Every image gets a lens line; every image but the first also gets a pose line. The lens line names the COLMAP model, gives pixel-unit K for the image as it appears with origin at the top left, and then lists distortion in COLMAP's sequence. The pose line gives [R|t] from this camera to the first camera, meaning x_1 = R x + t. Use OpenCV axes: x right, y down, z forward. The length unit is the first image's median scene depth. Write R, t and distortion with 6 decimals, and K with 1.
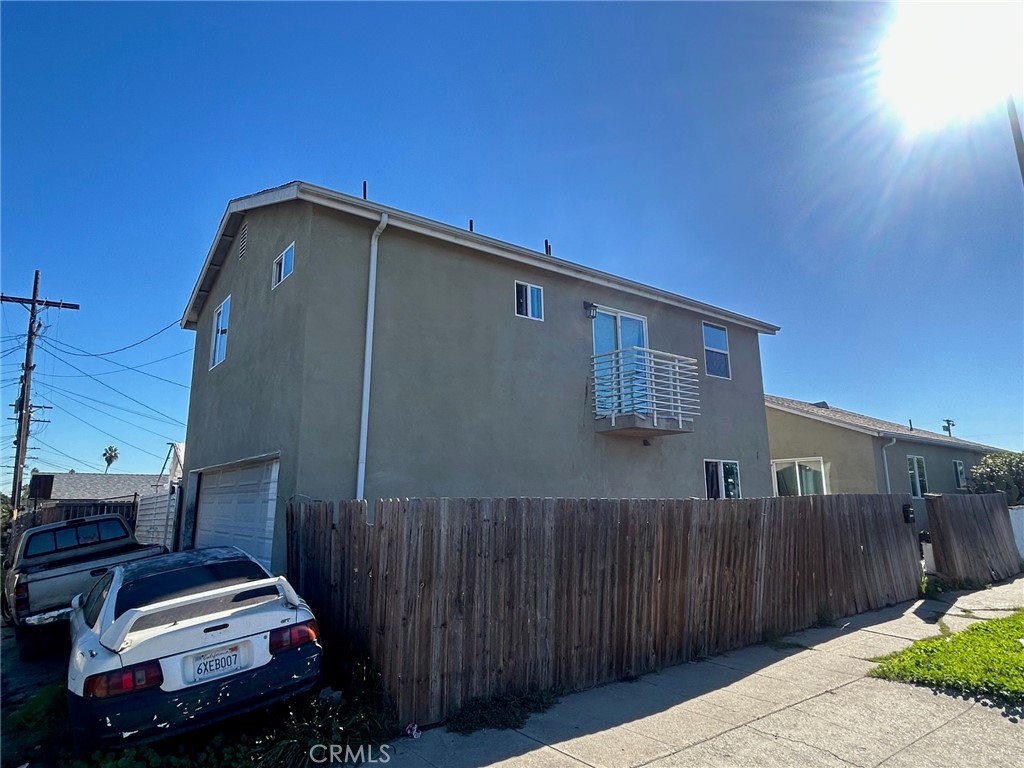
lens RADIAL K [[615.6, 0, 510.0], [0, 615.6, 376.8], [0, 0, 1]] dist [-0.001116, -0.001096]
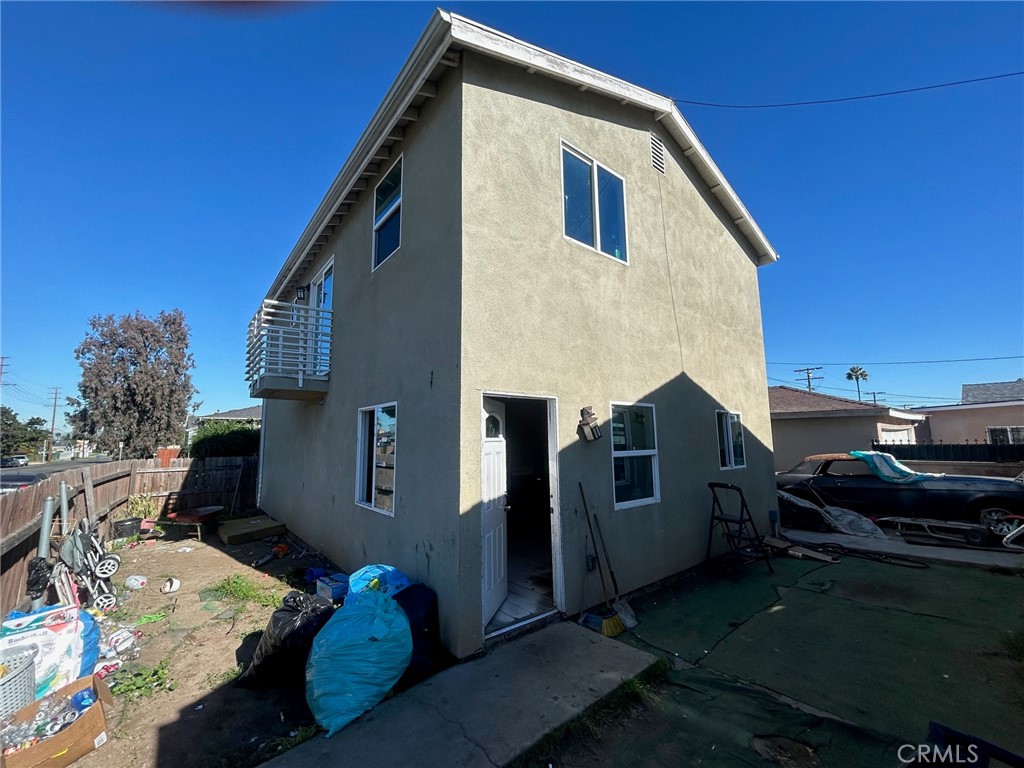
lens RADIAL K [[412.9, 0, 512.0], [0, 412.9, 384.0], [0, 0, 1]] dist [0.001692, 0.000204]
pose [[0.021982, -0.123145, -0.992145, 0.913626], [0.213430, 0.970086, -0.115678, 0.233567], [0.976711, -0.209211, 0.047607, 1.382549]]
